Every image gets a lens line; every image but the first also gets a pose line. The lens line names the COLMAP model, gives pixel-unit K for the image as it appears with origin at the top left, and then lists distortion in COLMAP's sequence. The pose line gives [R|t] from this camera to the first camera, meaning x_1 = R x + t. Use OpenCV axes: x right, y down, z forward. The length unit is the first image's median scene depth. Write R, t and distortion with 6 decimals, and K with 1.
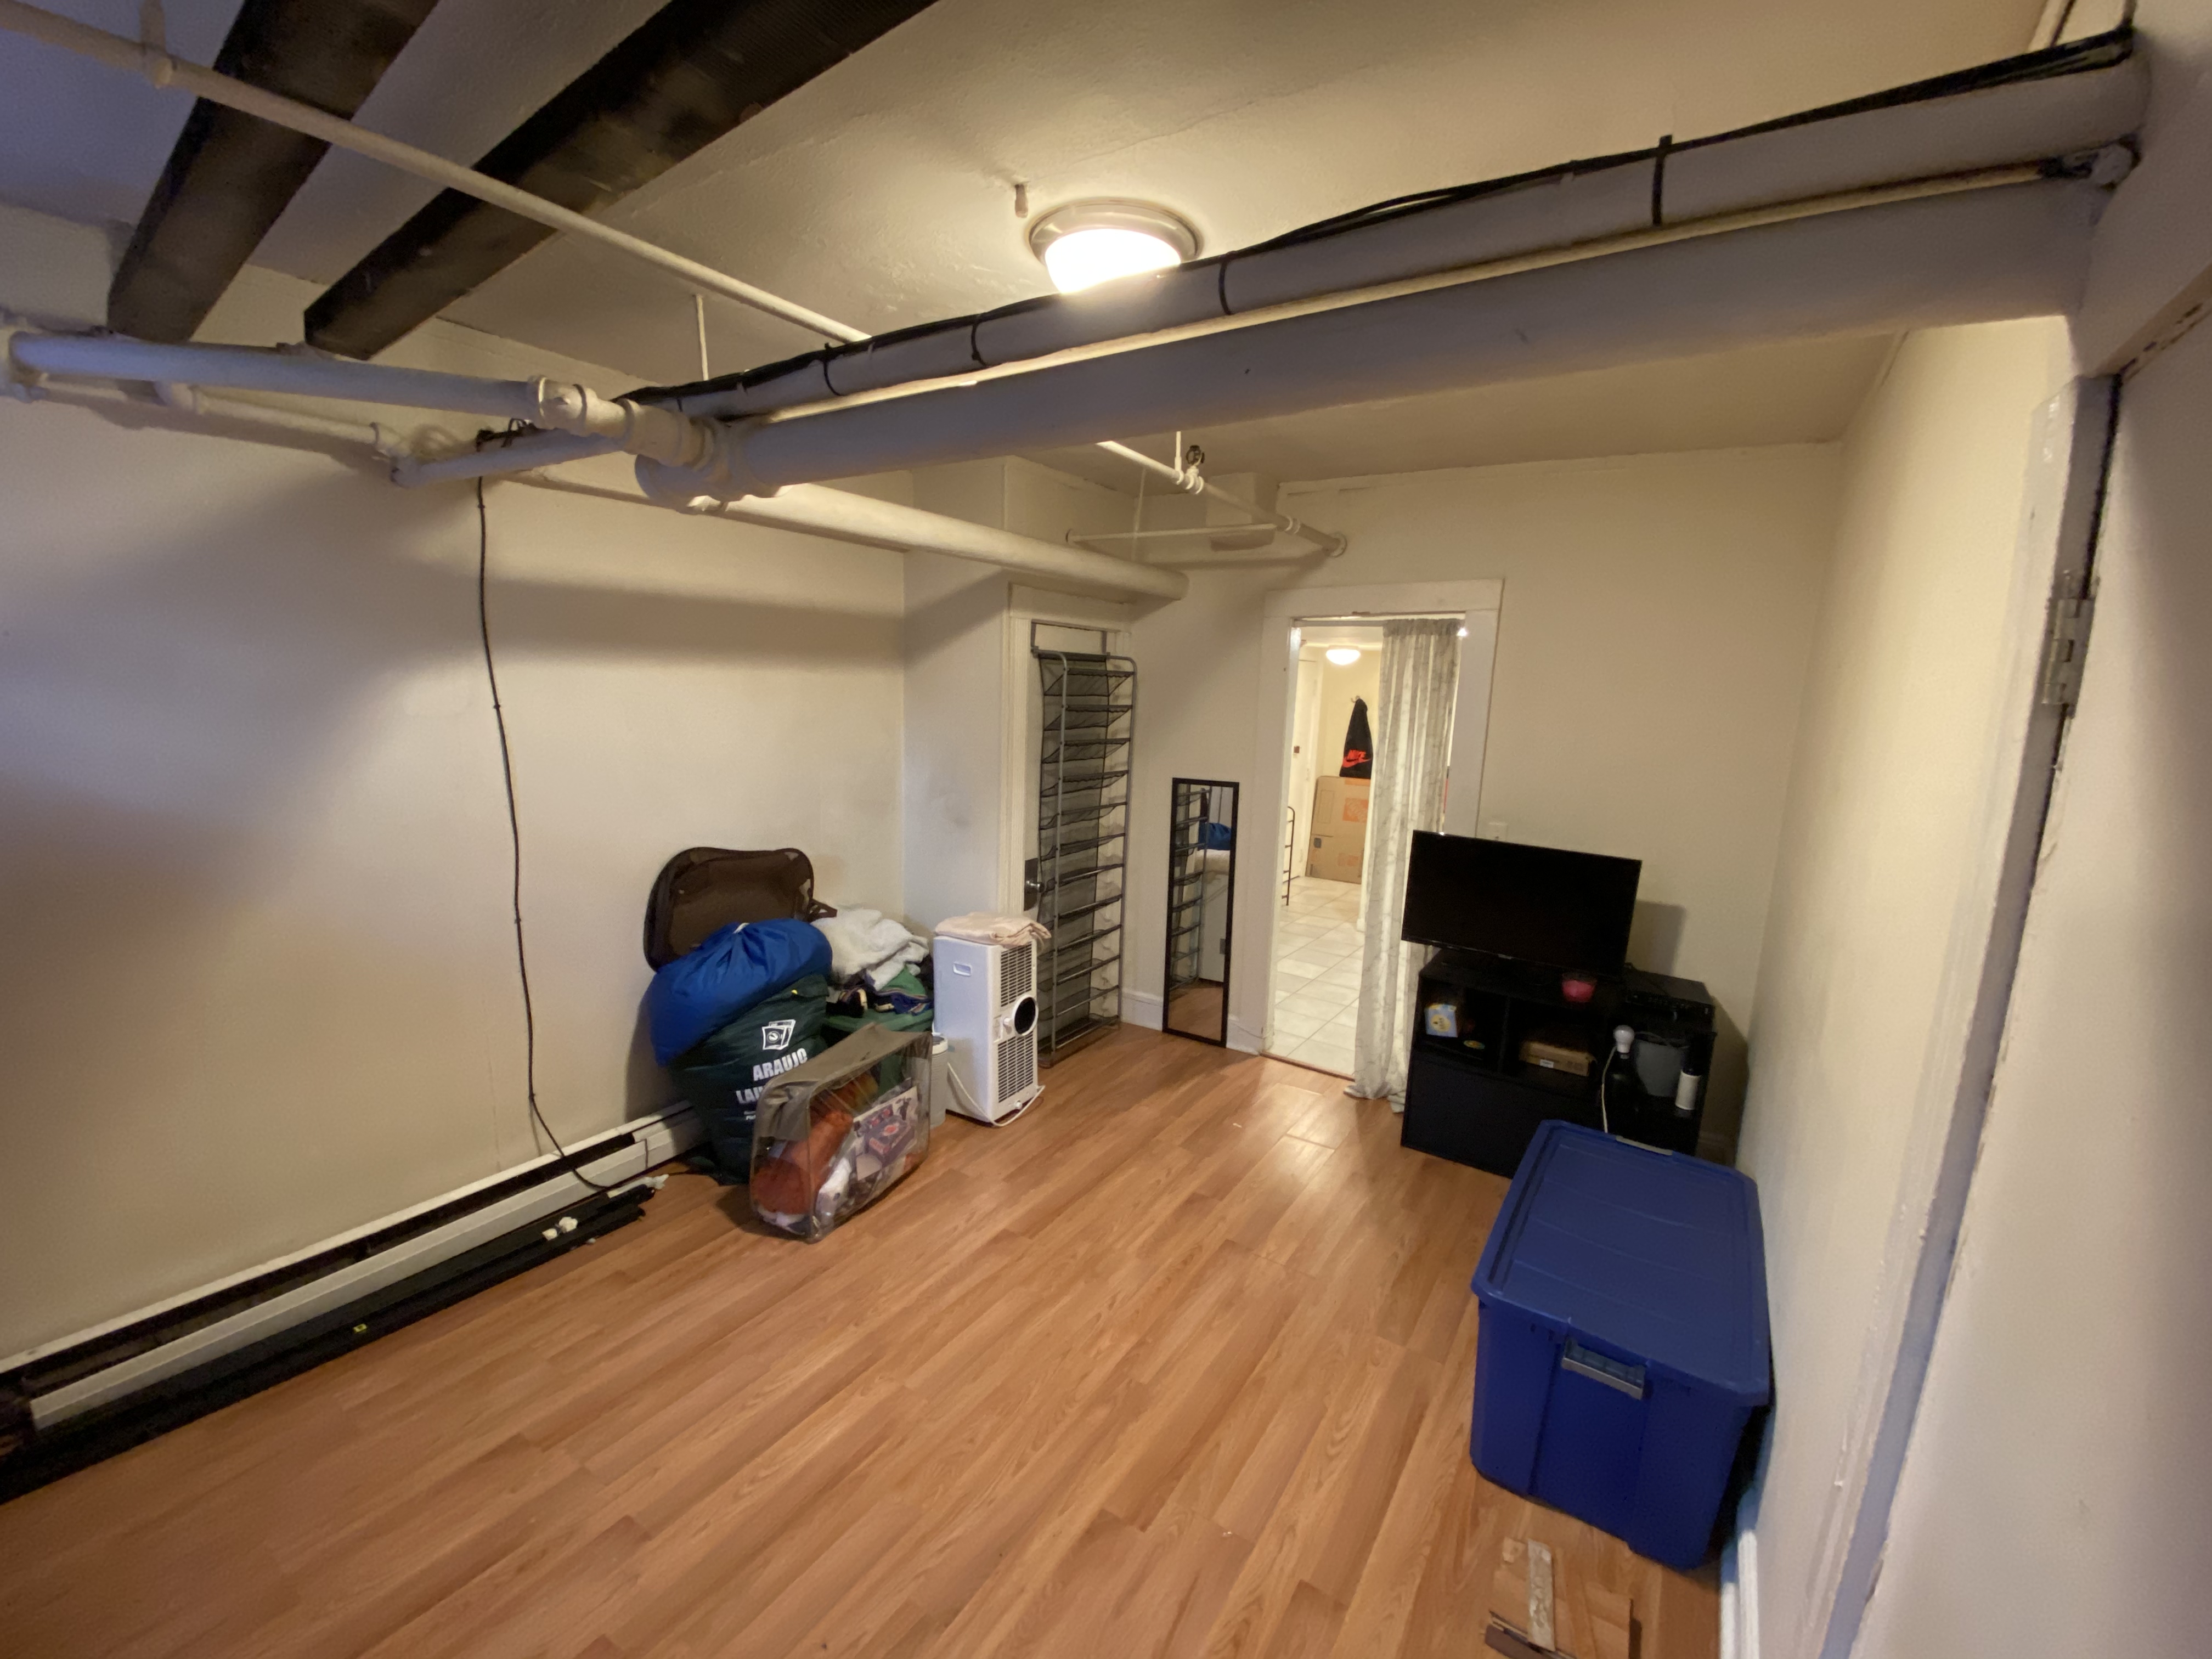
lens RADIAL K [[885.4, 0, 1106.0], [0, 885.4, 829.5], [0, 0, 1]] dist [-0.000423, -0.000120]
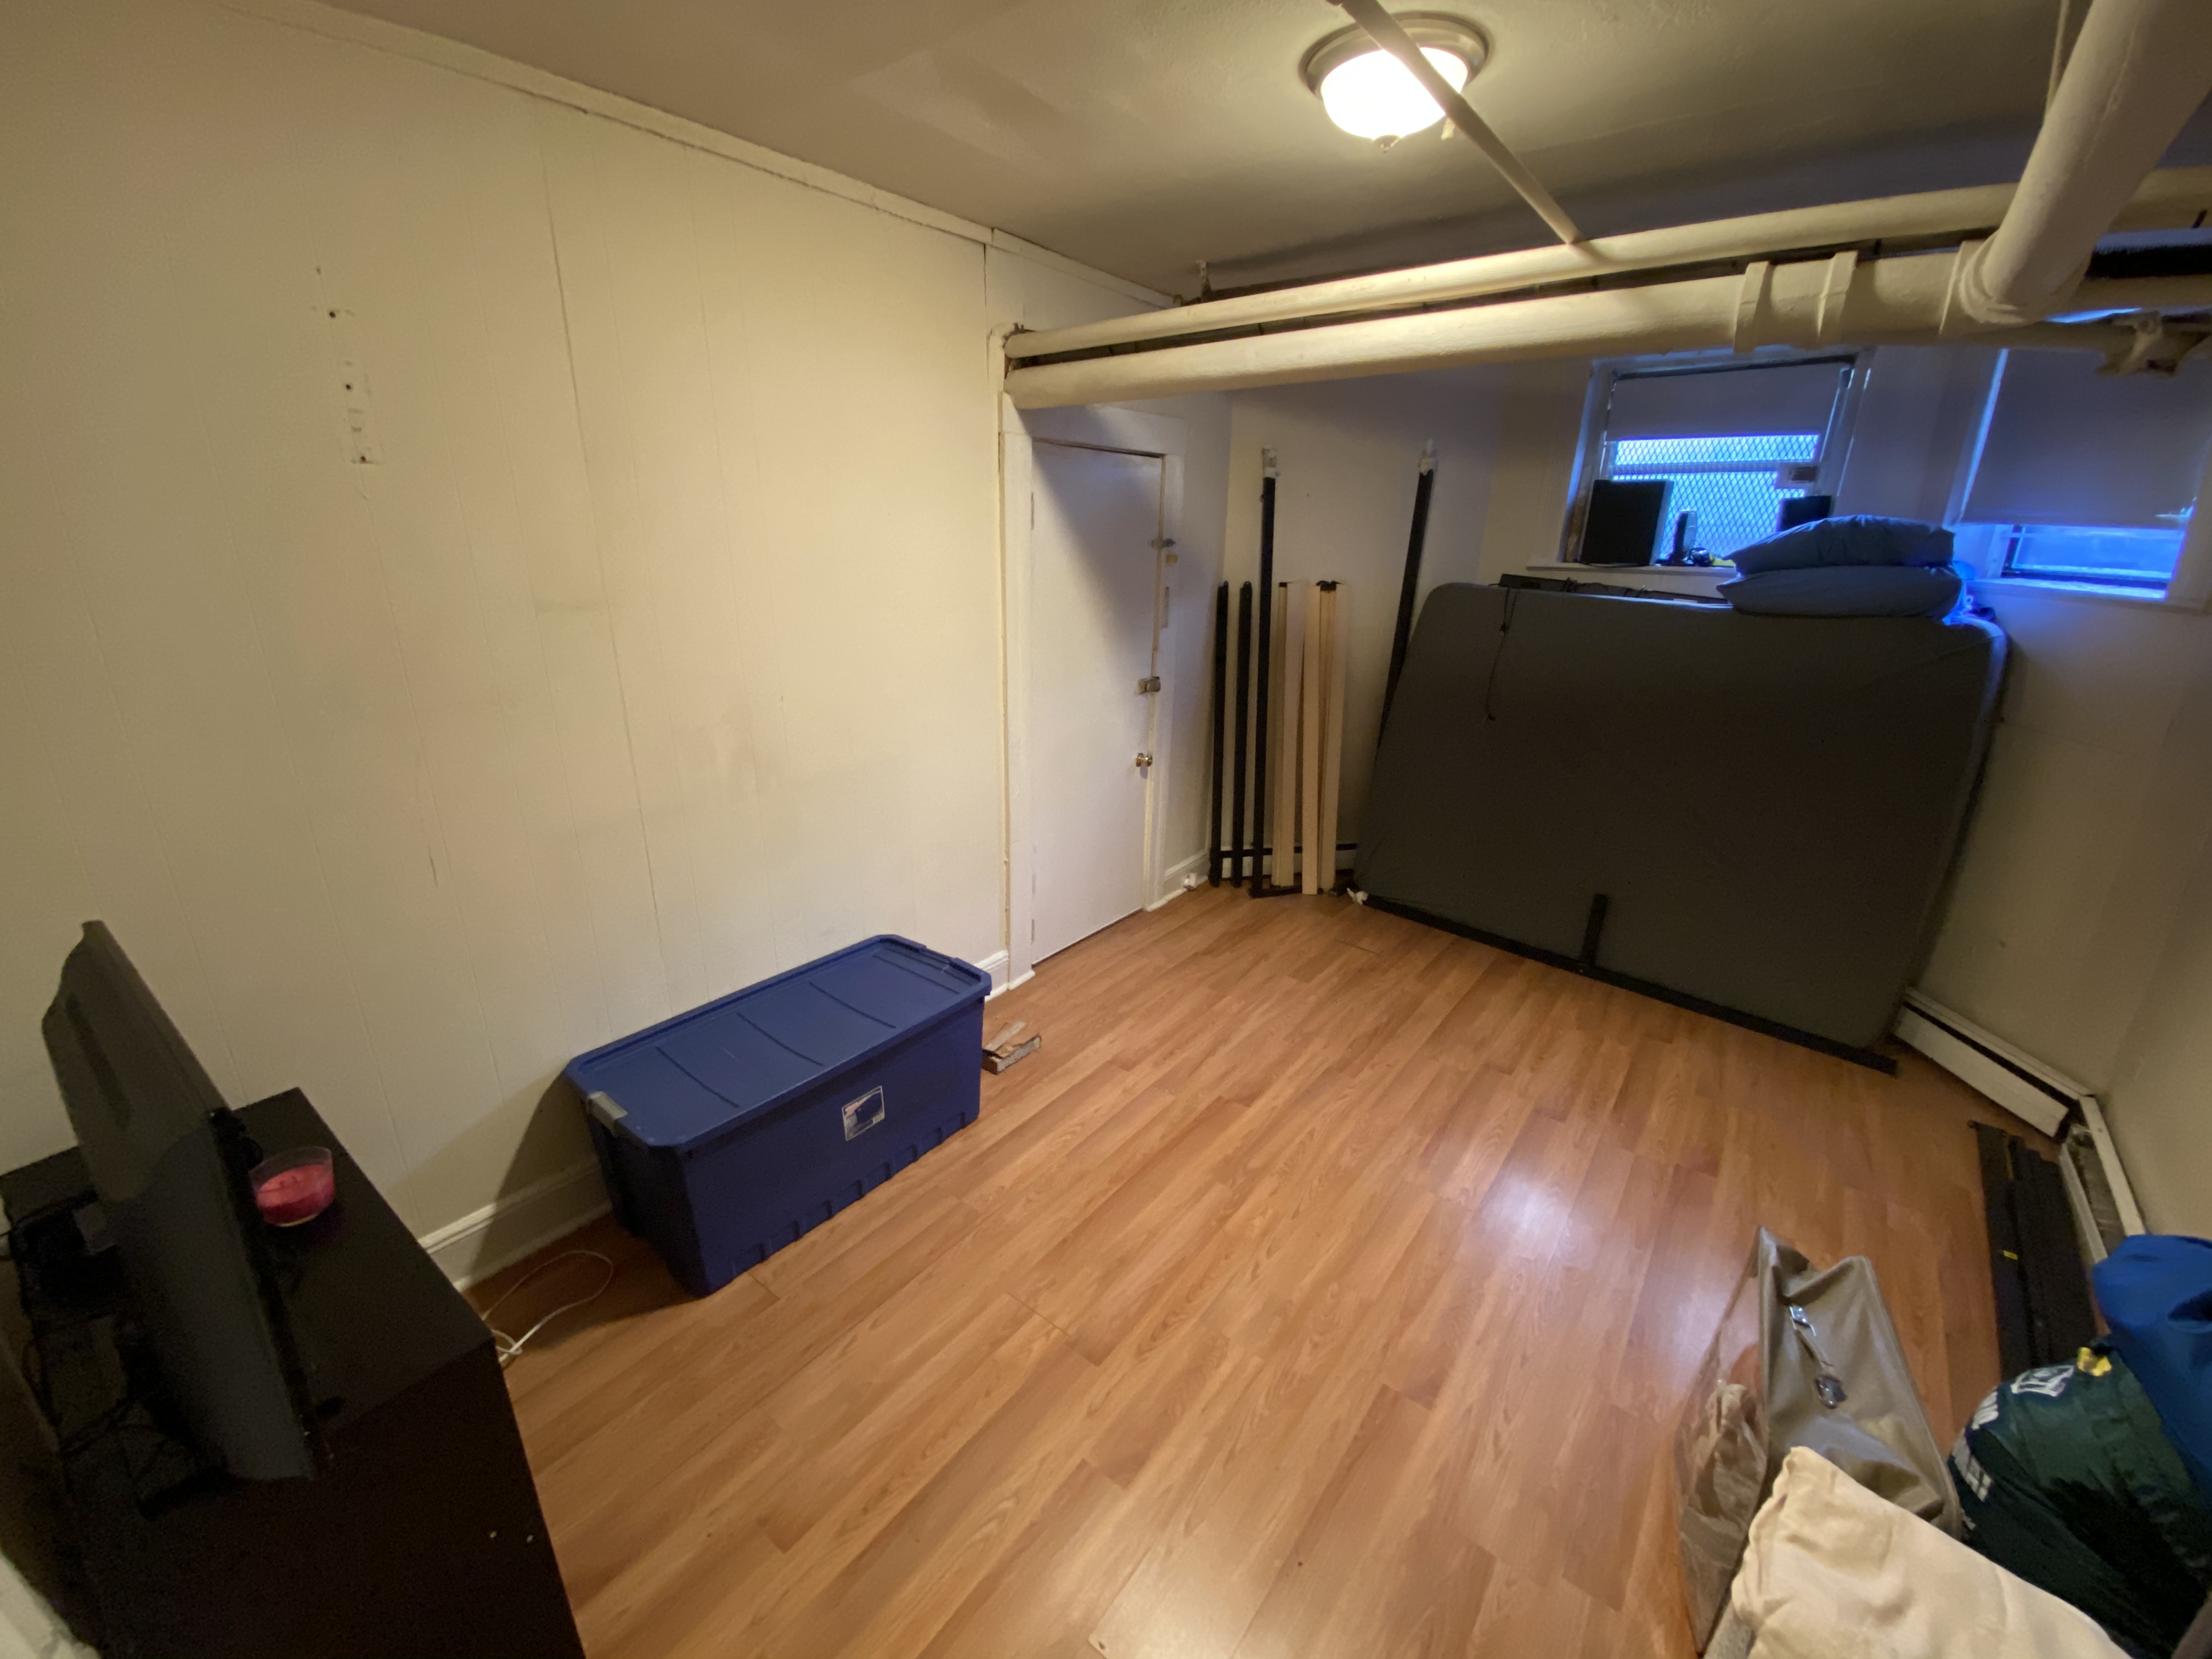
lens RADIAL K [[885.4, 0, 1106.0], [0, 885.4, 829.5], [0, 0, 1]] dist [-0.000423, -0.000120]
pose [[-0.995505, -0.075792, 0.056800, 0.154508], [-0.038454, 0.871484, 0.488915, -0.302294], [-0.086557, 0.484533, -0.870480, 1.749202]]
